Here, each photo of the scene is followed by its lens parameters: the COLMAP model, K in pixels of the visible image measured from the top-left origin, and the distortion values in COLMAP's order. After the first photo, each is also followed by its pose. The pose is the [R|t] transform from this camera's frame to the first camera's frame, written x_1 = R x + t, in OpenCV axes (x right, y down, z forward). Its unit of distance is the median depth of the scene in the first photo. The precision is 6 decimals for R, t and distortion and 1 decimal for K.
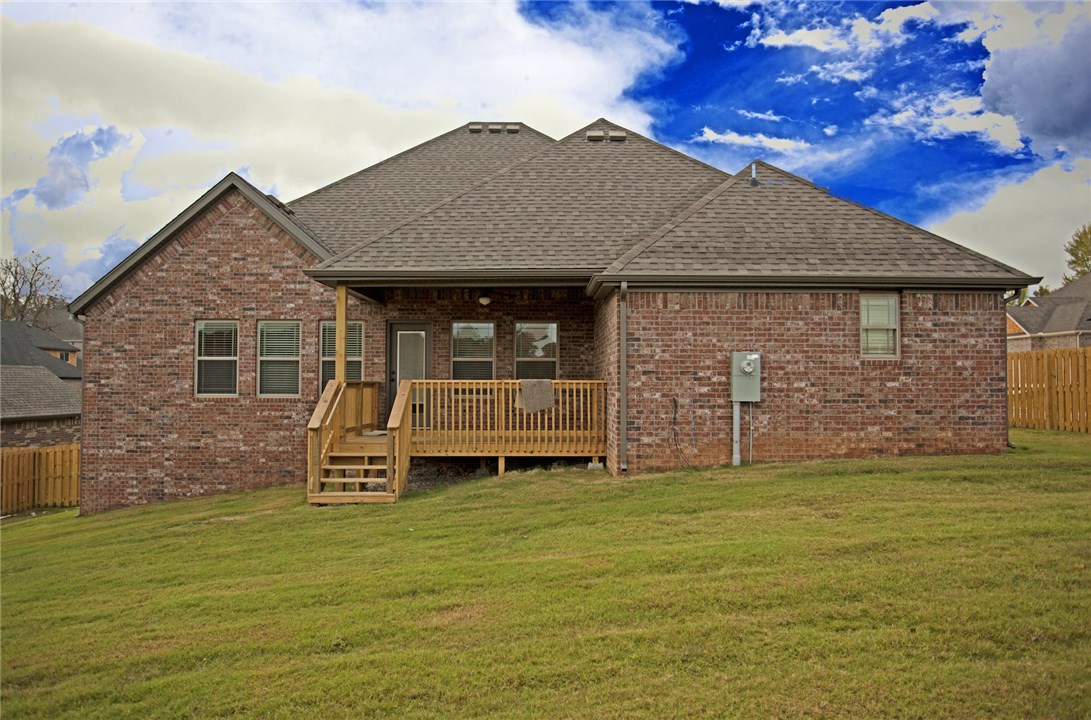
lens RADIAL K [[753.6, 0, 545.5], [0, 753.6, 360.0], [0, 0, 1]] dist [-0.030920, 0.000687]
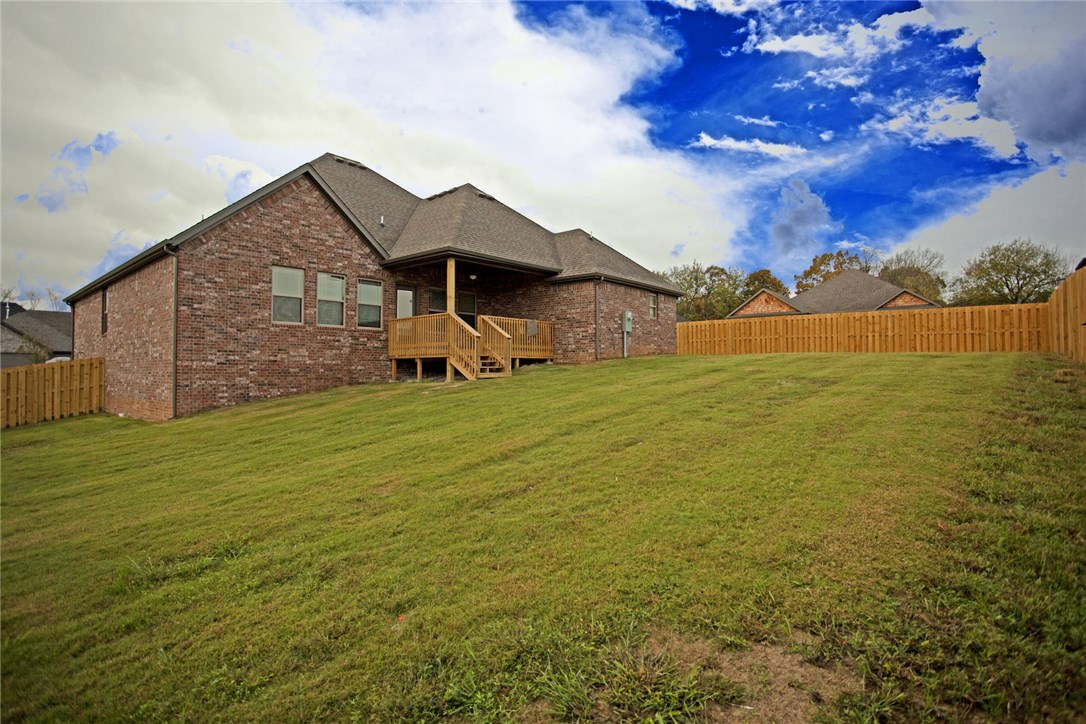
lens RADIAL K [[530.4, 0, 545.4], [0, 530.4, 362.4], [0, 0, 1]] dist [-0.082423, 0.038836]
pose [[0.675156, 0.006889, 0.737643, -0.823476], [-0.021687, 0.999710, 0.010513, 0.099318], [-0.737356, -0.023095, 0.675109, 0.018425]]
